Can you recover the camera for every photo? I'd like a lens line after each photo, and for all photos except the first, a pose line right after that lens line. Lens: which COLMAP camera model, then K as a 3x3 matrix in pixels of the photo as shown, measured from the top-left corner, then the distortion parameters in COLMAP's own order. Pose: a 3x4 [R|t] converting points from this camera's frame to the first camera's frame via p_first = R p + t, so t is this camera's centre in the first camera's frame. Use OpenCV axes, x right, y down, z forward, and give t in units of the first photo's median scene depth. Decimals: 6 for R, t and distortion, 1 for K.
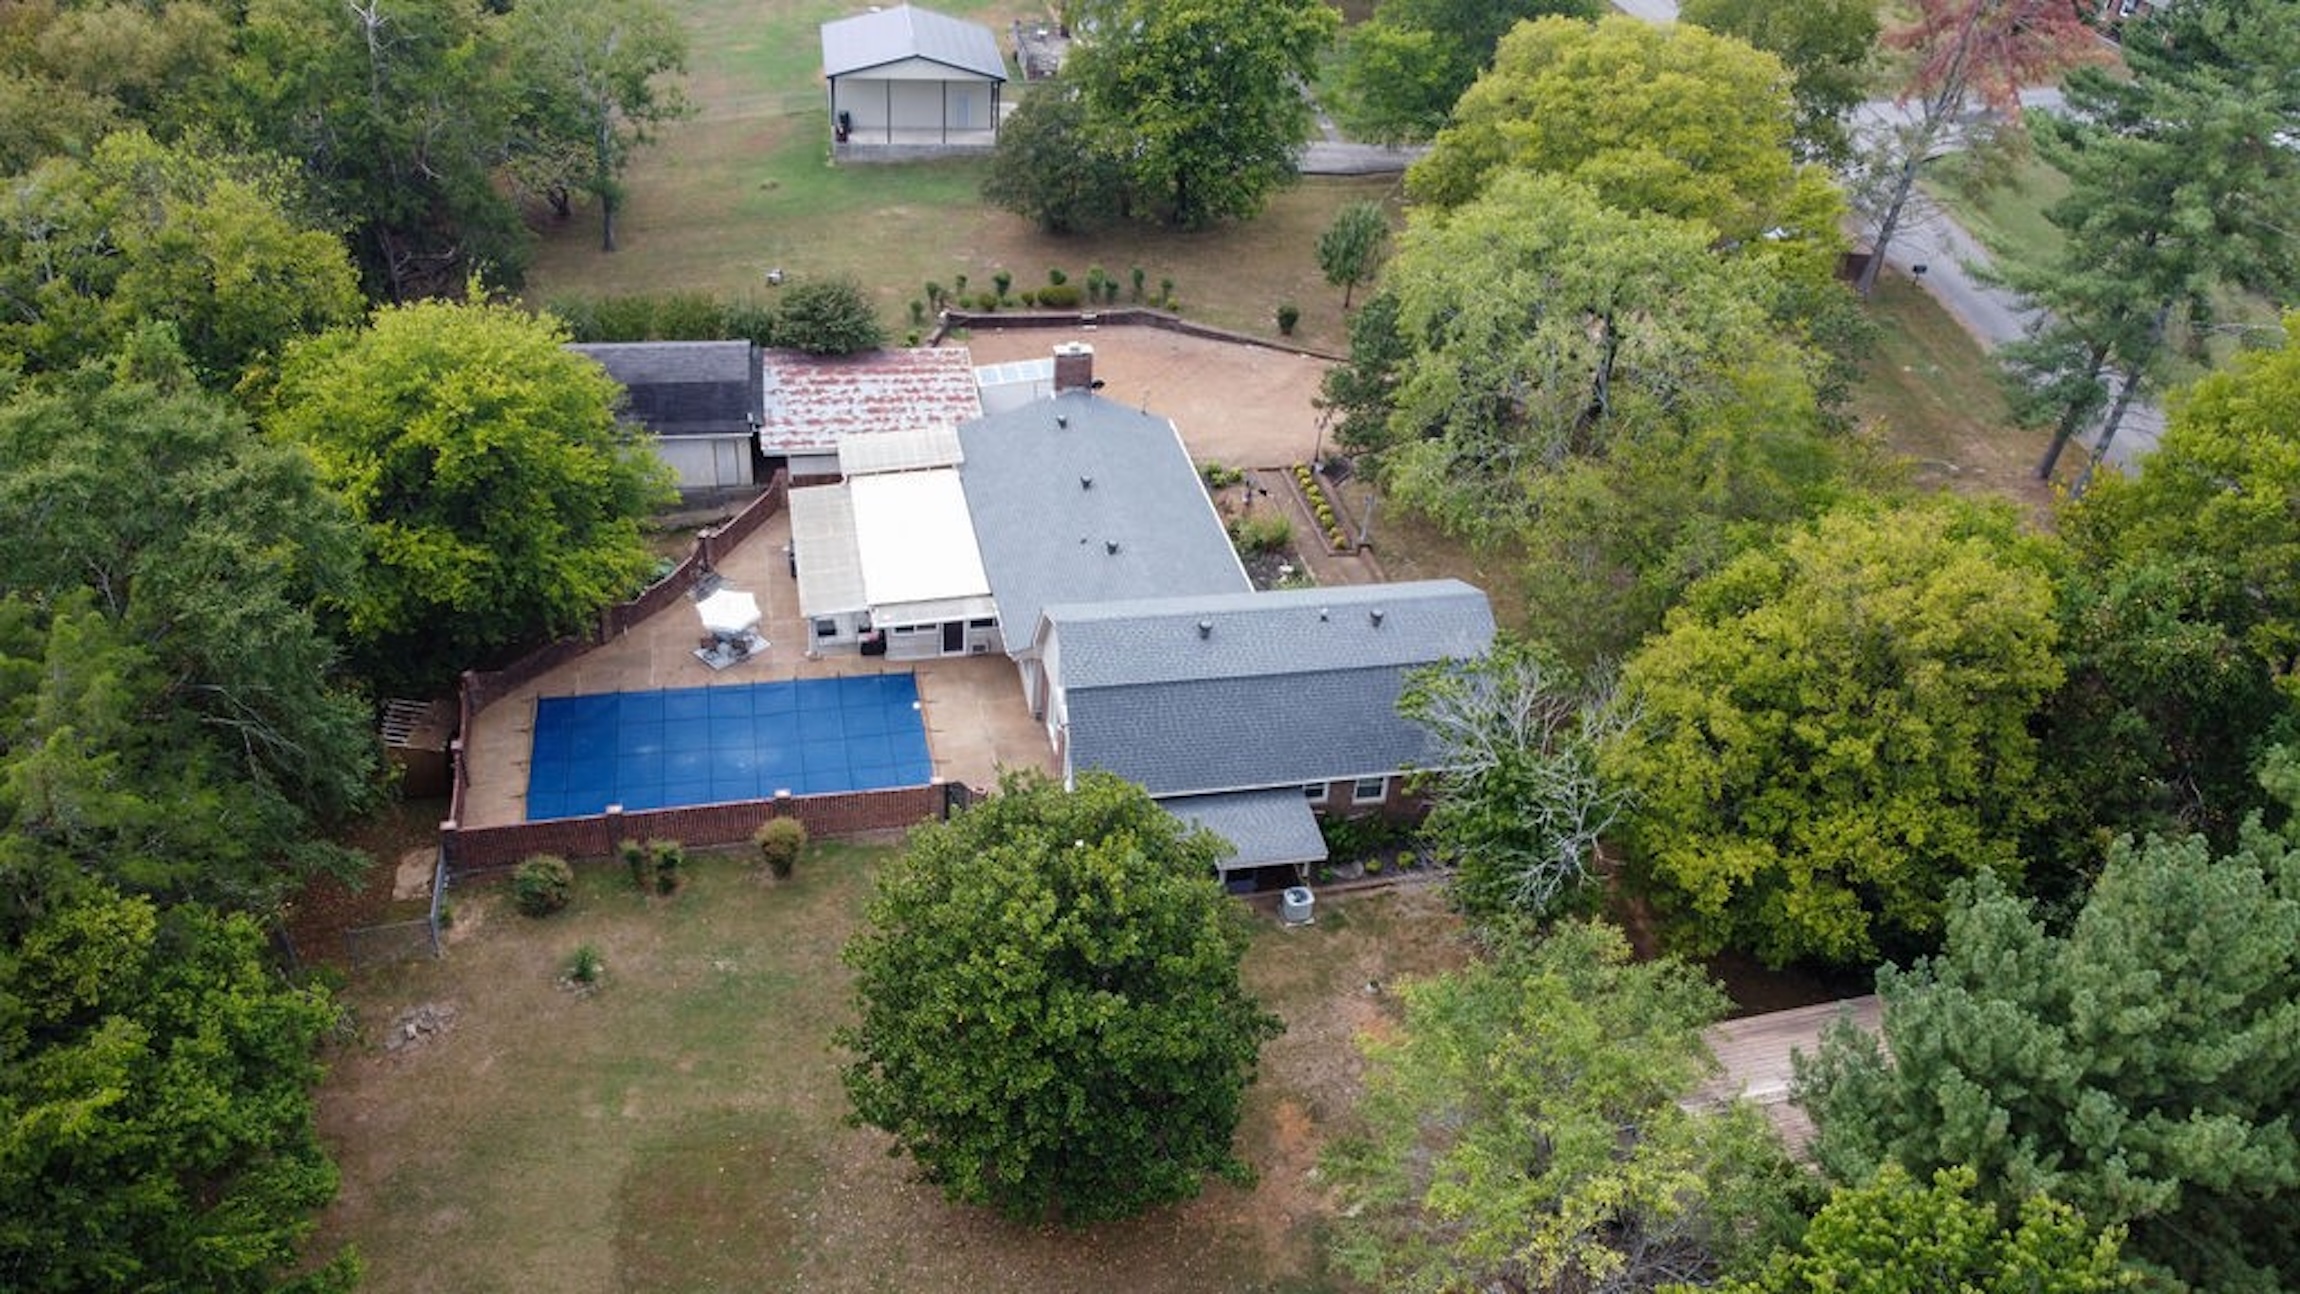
lens RADIAL K [[1766.3, 0, 1150.0], [0, 1766.3, 647.0], [0, 0, 1]] dist [-0.003563, -0.003641]
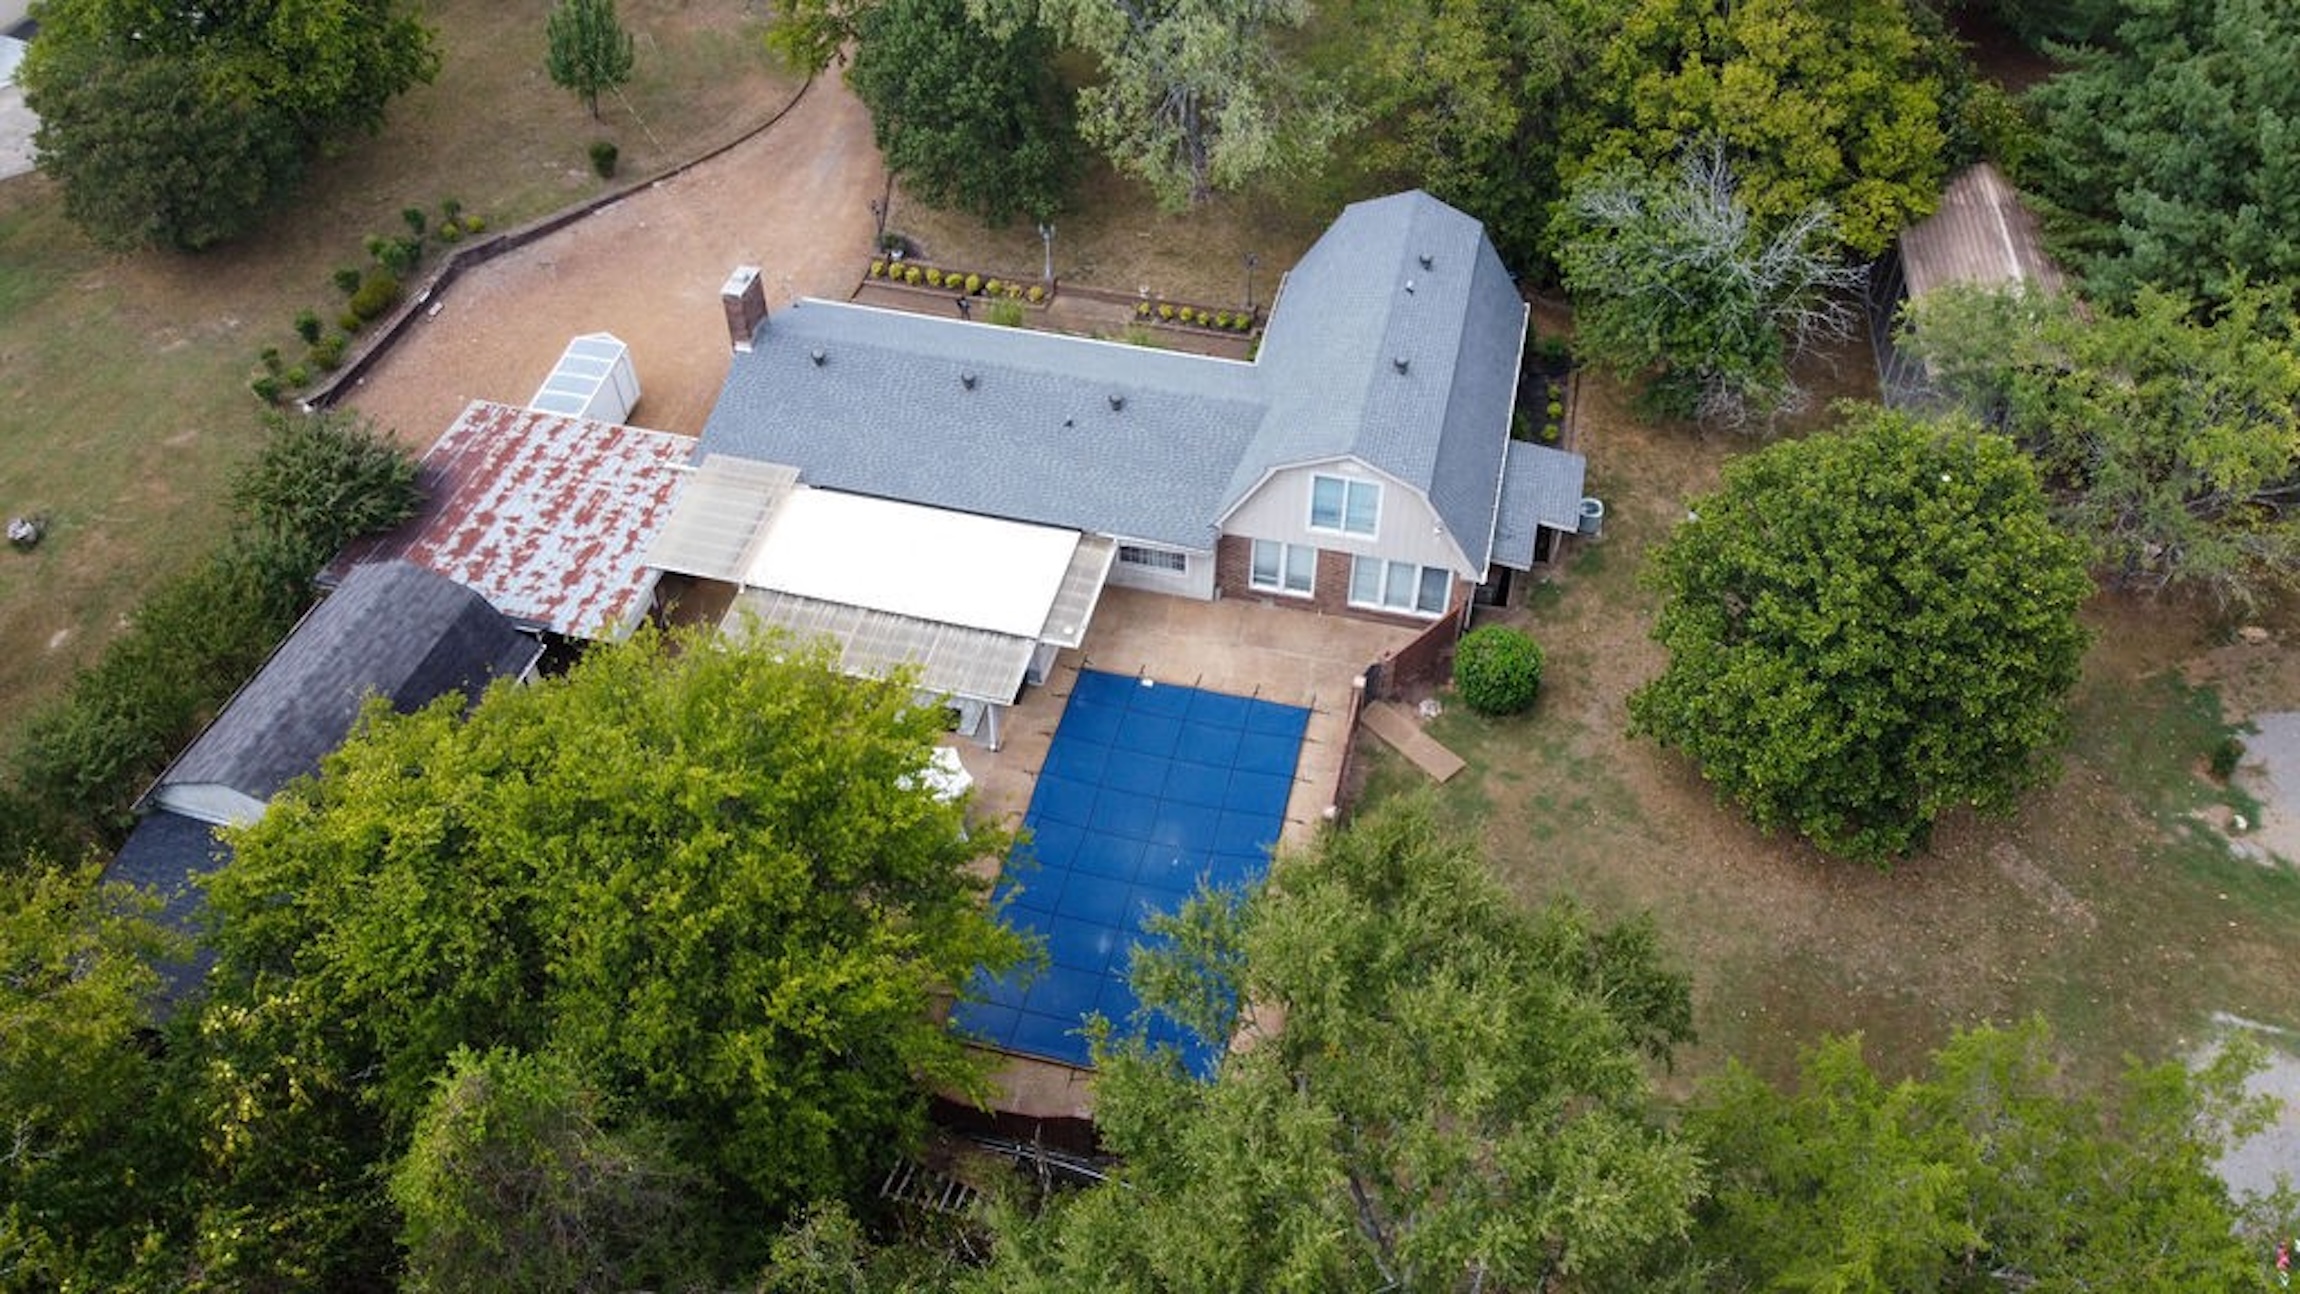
lens RADIAL K [[1766.3, 0, 1150.0], [0, 1766.3, 647.0], [0, 0, 1]] dist [-0.003563, -0.003641]
pose [[0.445062, -0.677986, 0.585026, -0.472275], [0.544955, 0.723456, 0.423835, -0.255915], [-0.710594, 0.130180, 0.691454, 0.348934]]
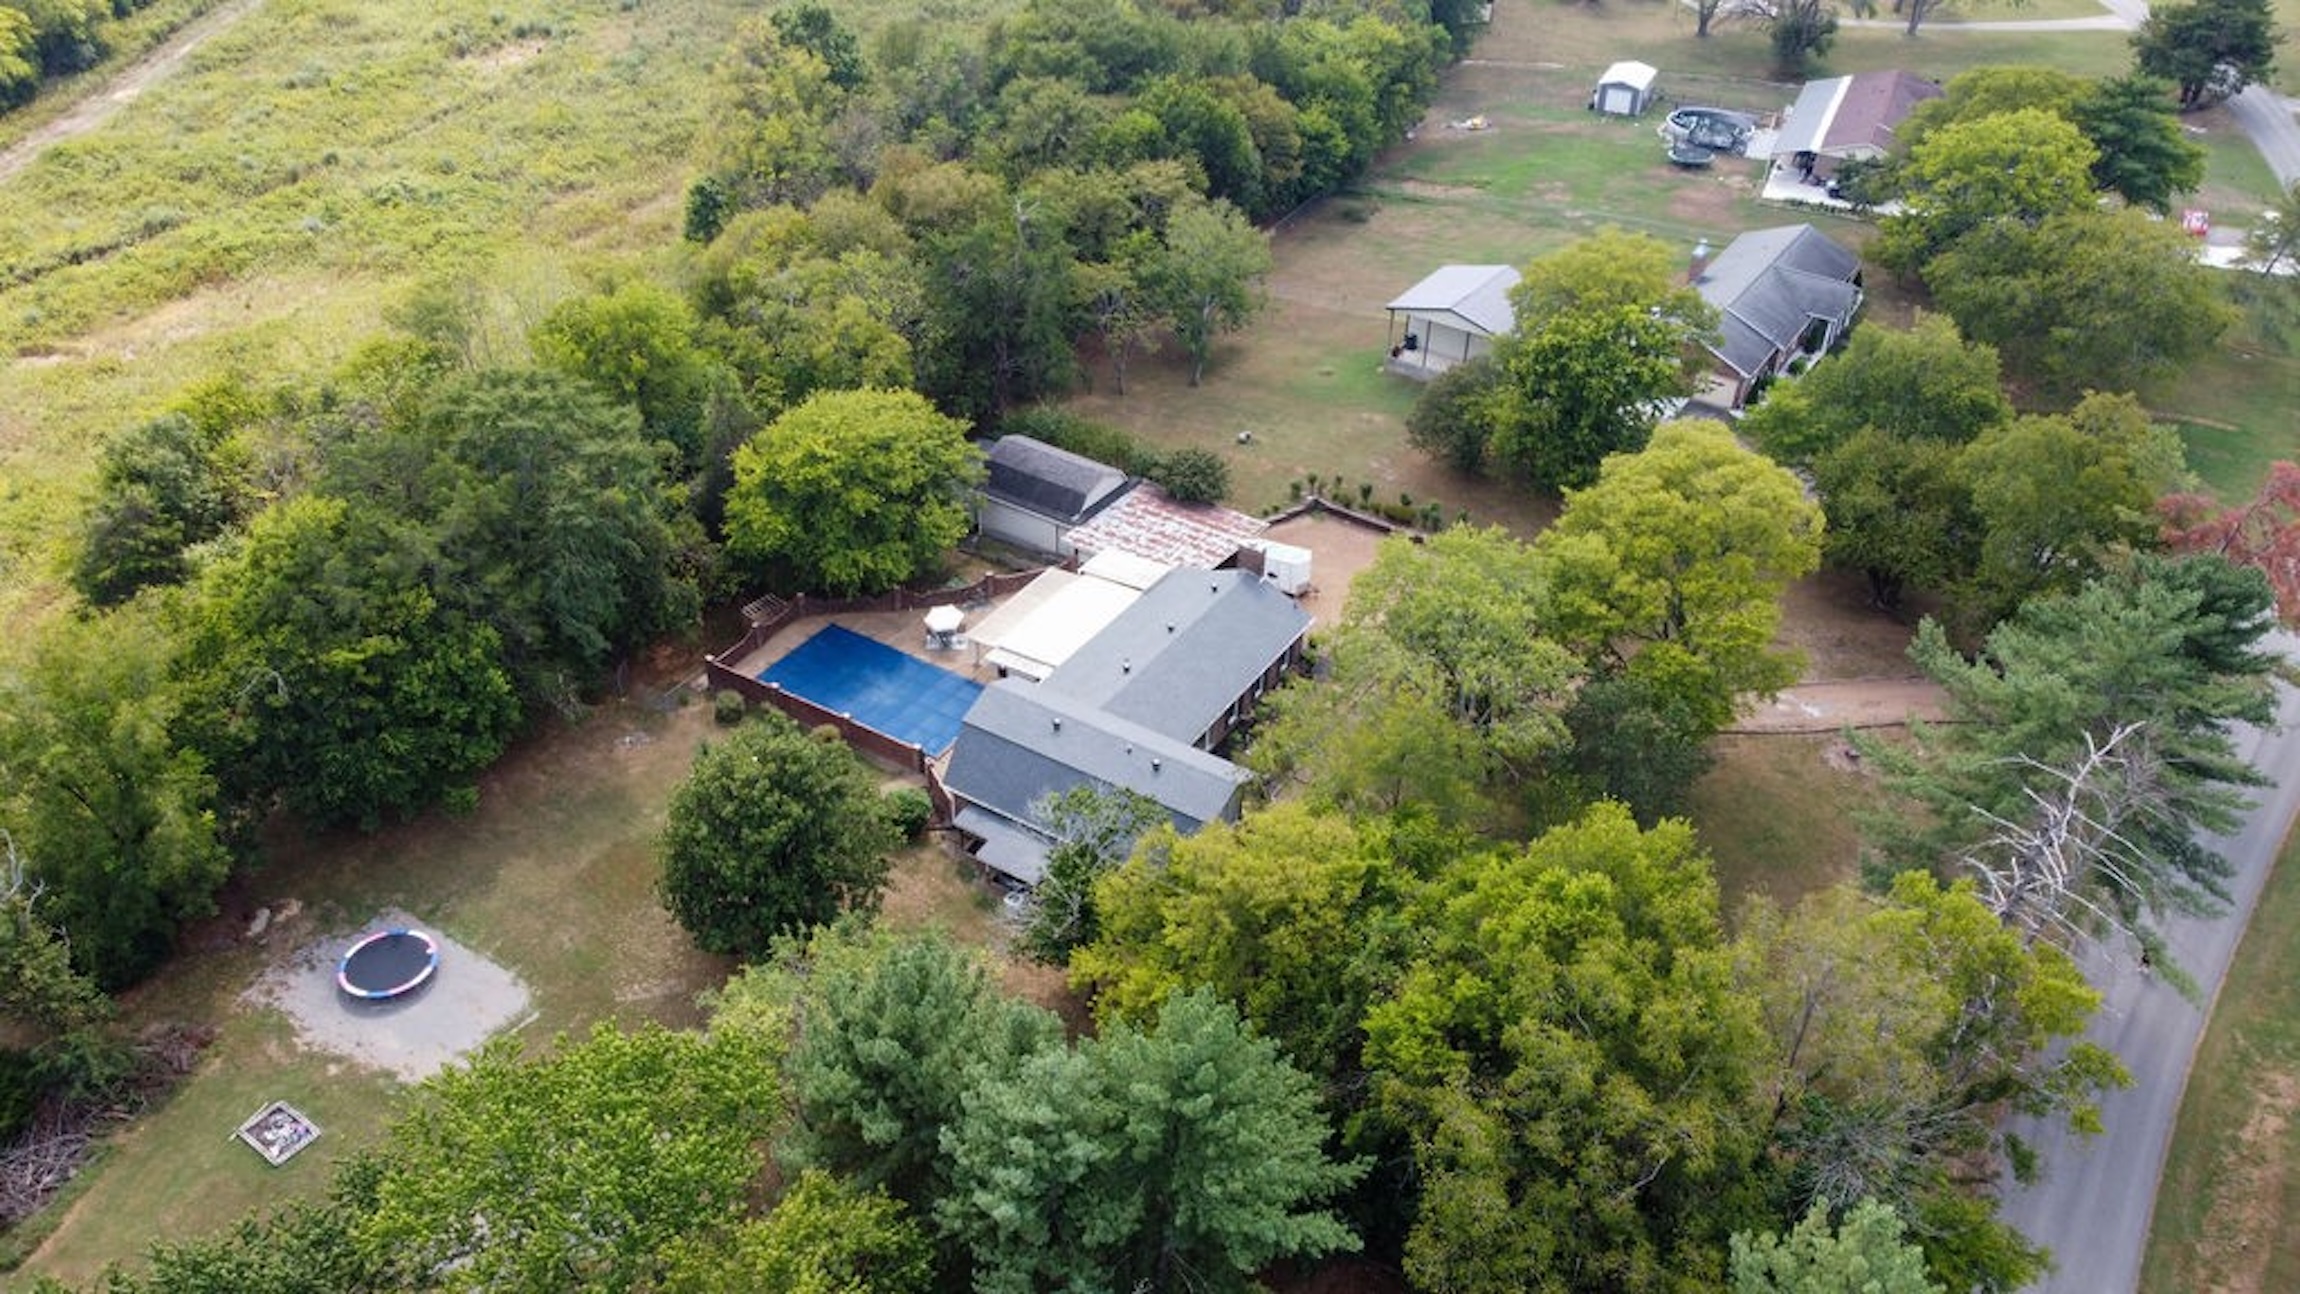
lens RADIAL K [[1766.3, 0, 1150.0], [0, 1766.3, 647.0], [0, 0, 1]] dist [-0.003563, -0.003641]
pose [[0.709962, 0.364155, -0.602781, 0.716847], [-0.385470, 0.917271, 0.100135, -0.188727], [0.589378, 0.161262, 0.791598, -0.139242]]
